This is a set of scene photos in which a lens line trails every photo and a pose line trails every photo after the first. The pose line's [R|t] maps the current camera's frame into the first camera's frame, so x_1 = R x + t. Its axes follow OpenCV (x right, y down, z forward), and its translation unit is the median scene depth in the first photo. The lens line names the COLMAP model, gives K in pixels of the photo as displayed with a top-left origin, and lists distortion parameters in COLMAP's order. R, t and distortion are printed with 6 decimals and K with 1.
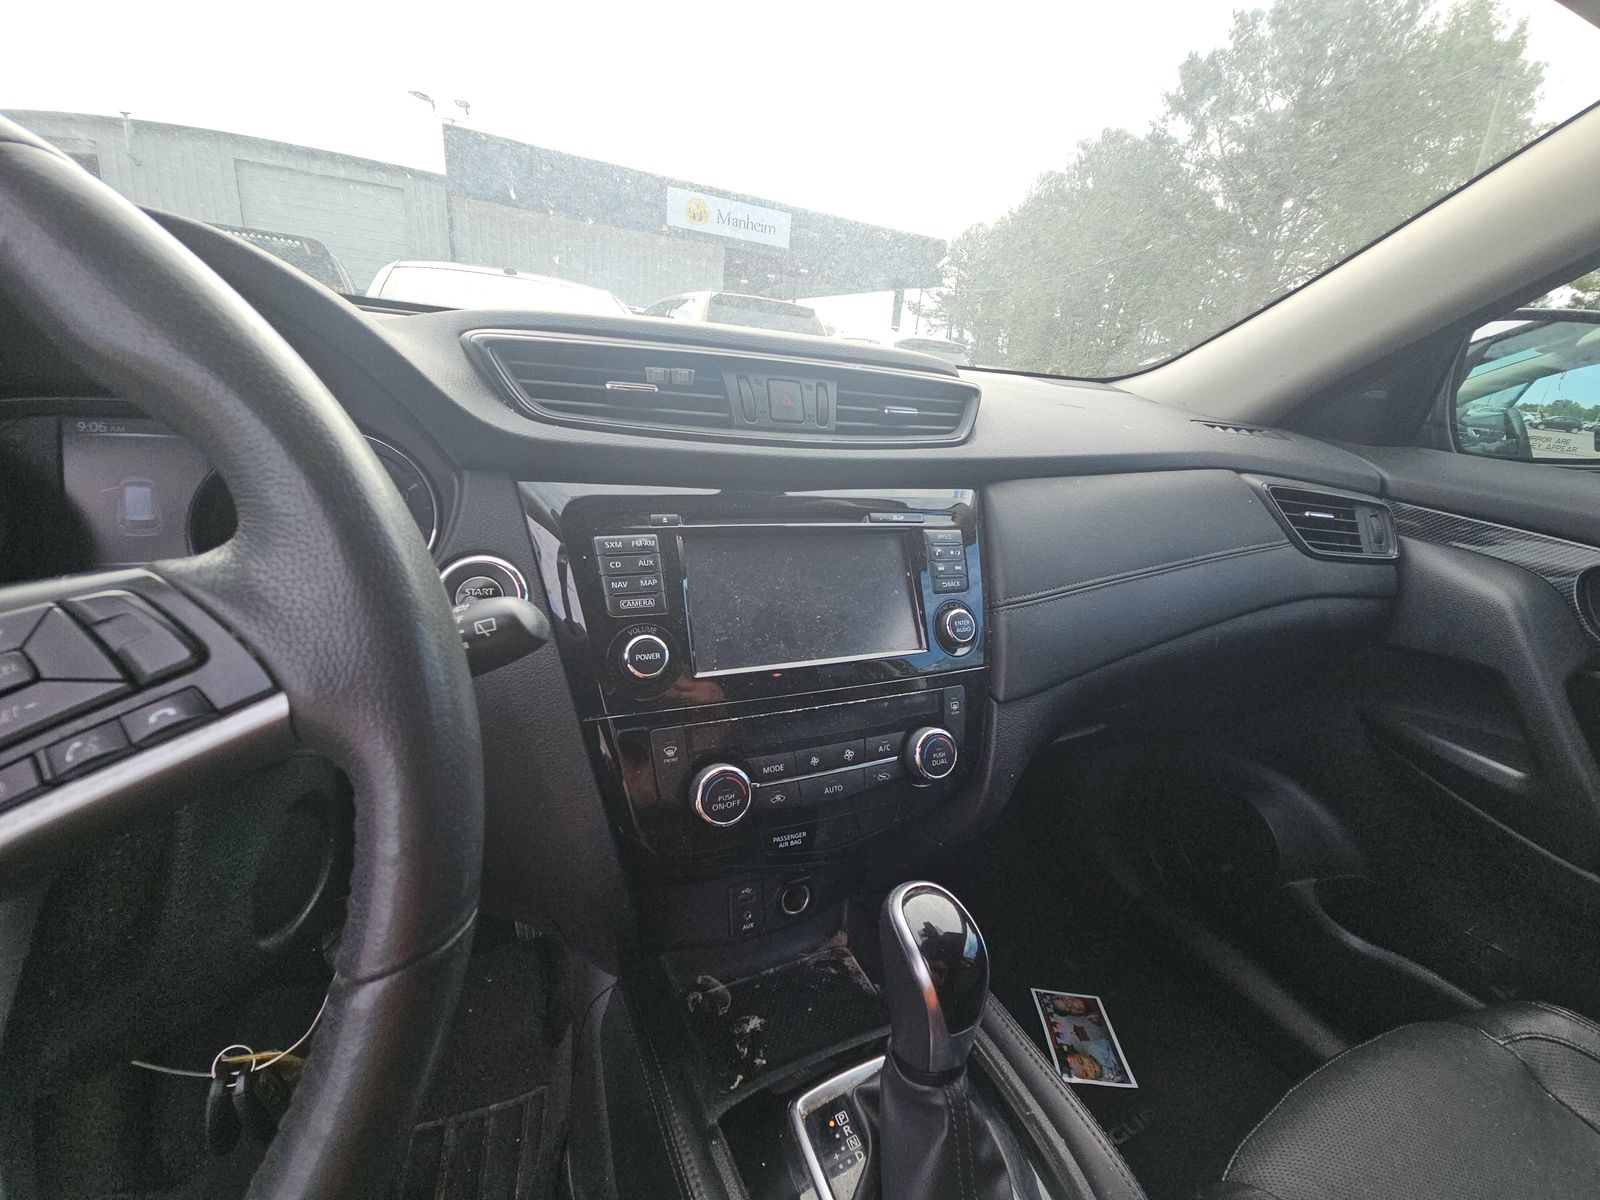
lens RADIAL K [[656.2, 0, 811.9], [0, 656.2, 597.9], [0, 0, 1]] dist [0.005849, -0.007894]
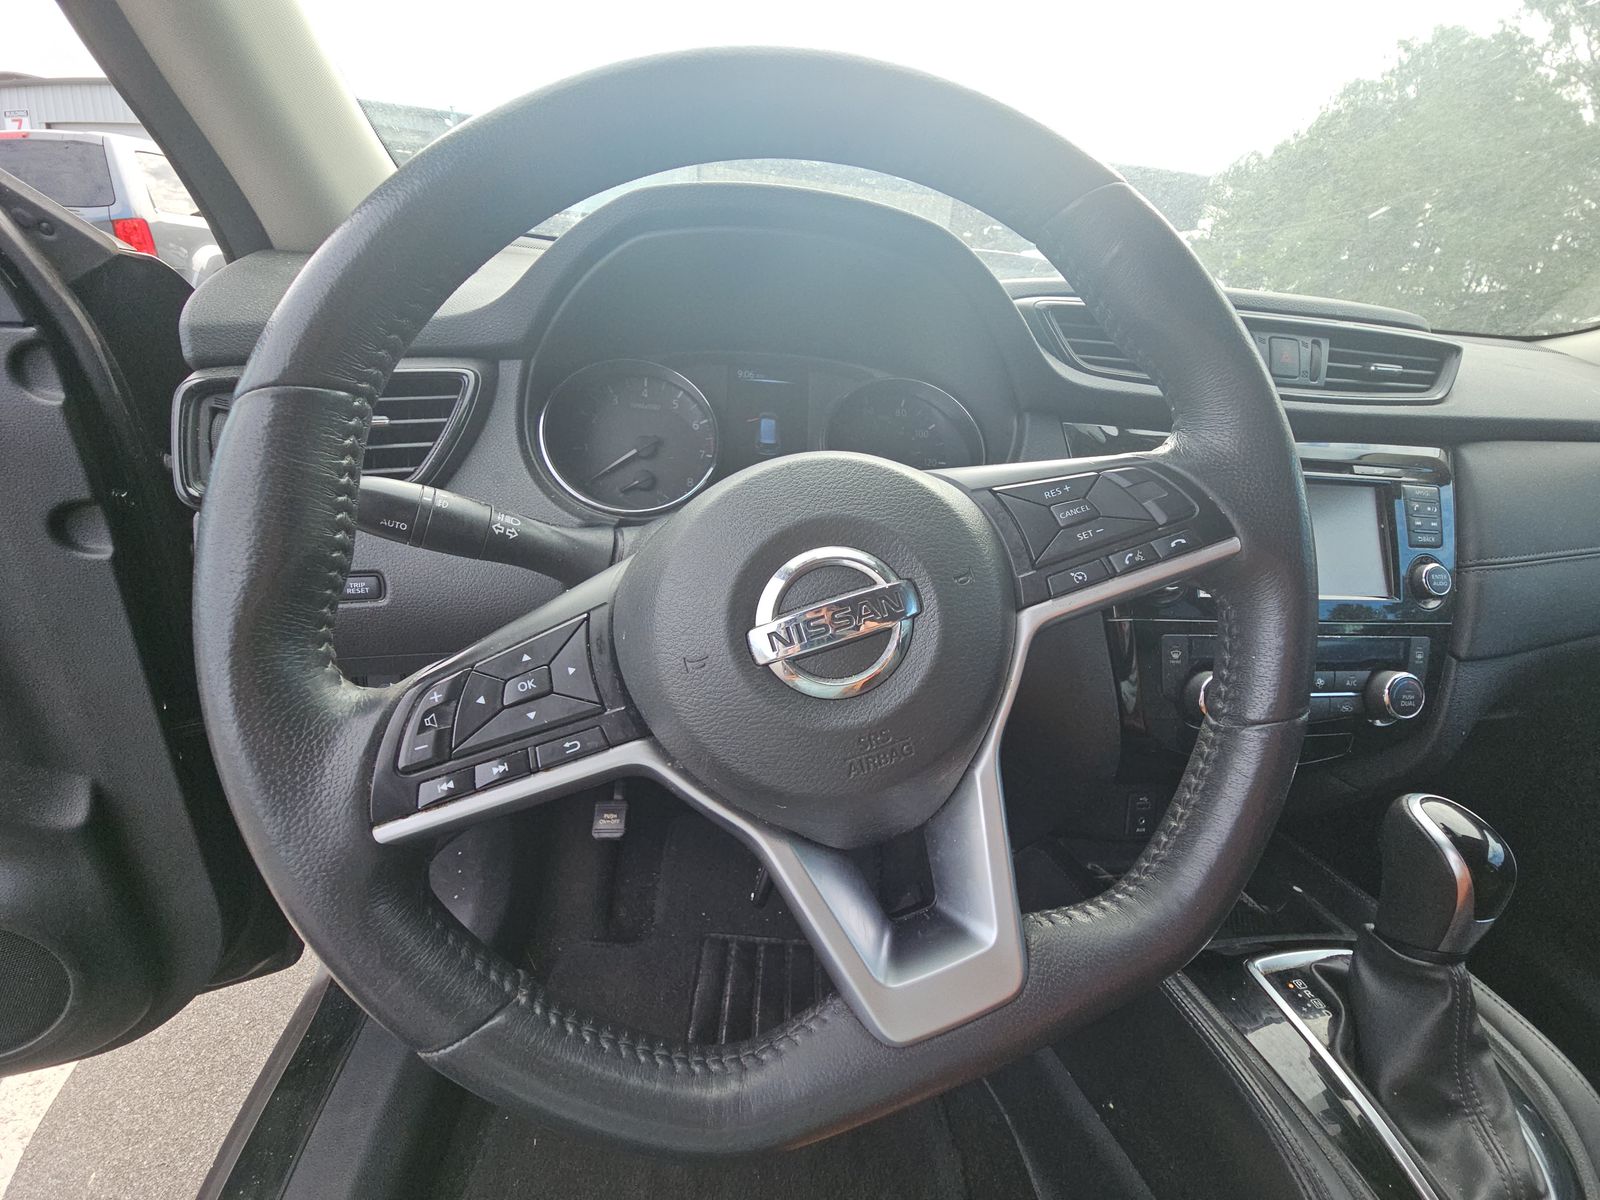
lens RADIAL K [[656.2, 0, 807.8], [0, 656.2, 595.9], [0, 0, 1]] dist [0.005849, -0.007894]
pose [[0.955791, 0.102691, -0.275531, -0.409823], [-0.088218, 0.994014, 0.064451, 0.083762], [0.280500, -0.037295, 0.959129, -0.253610]]
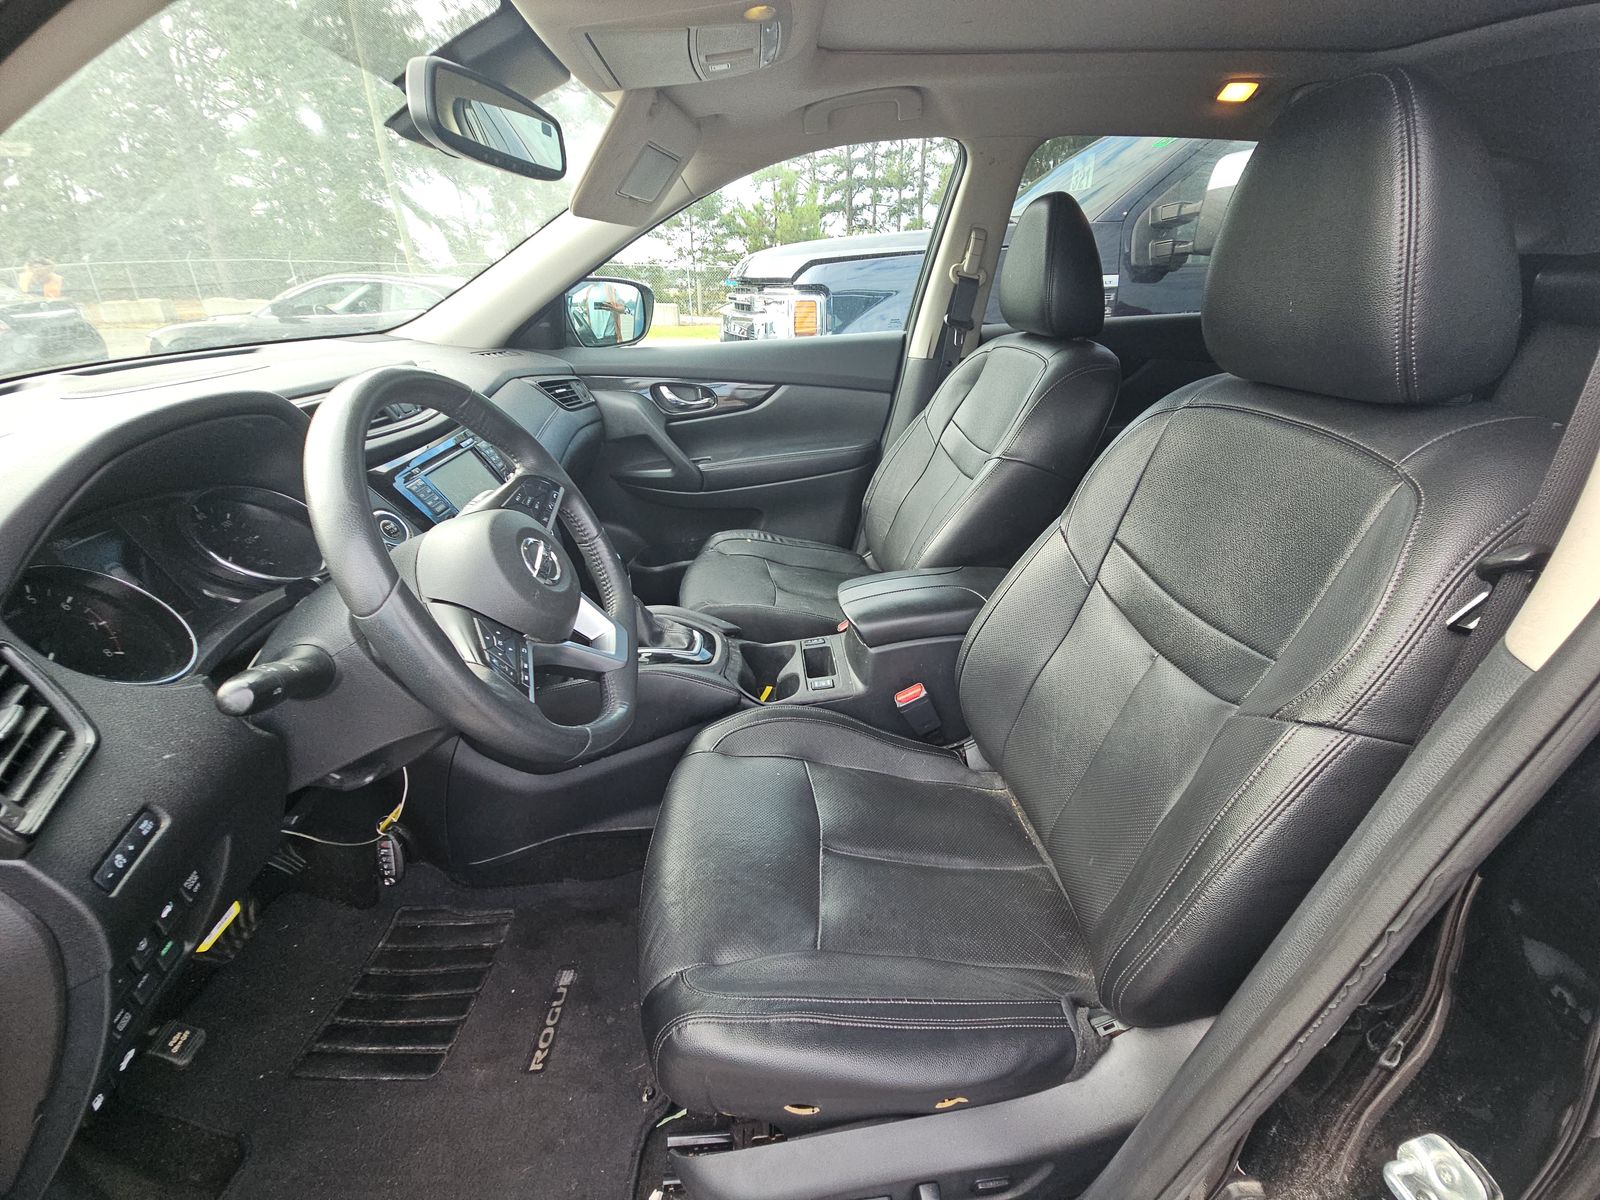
lens RADIAL K [[656.2, 0, 825.2], [0, 656.2, 608.4], [0, 0, 1]] dist [0.005849, -0.007894]
pose [[0.339542, -0.504863, 0.793615, -1.329406], [0.346186, 0.851592, 0.393632, -0.094660], [-0.874566, 0.141084, 0.463928, -0.850548]]
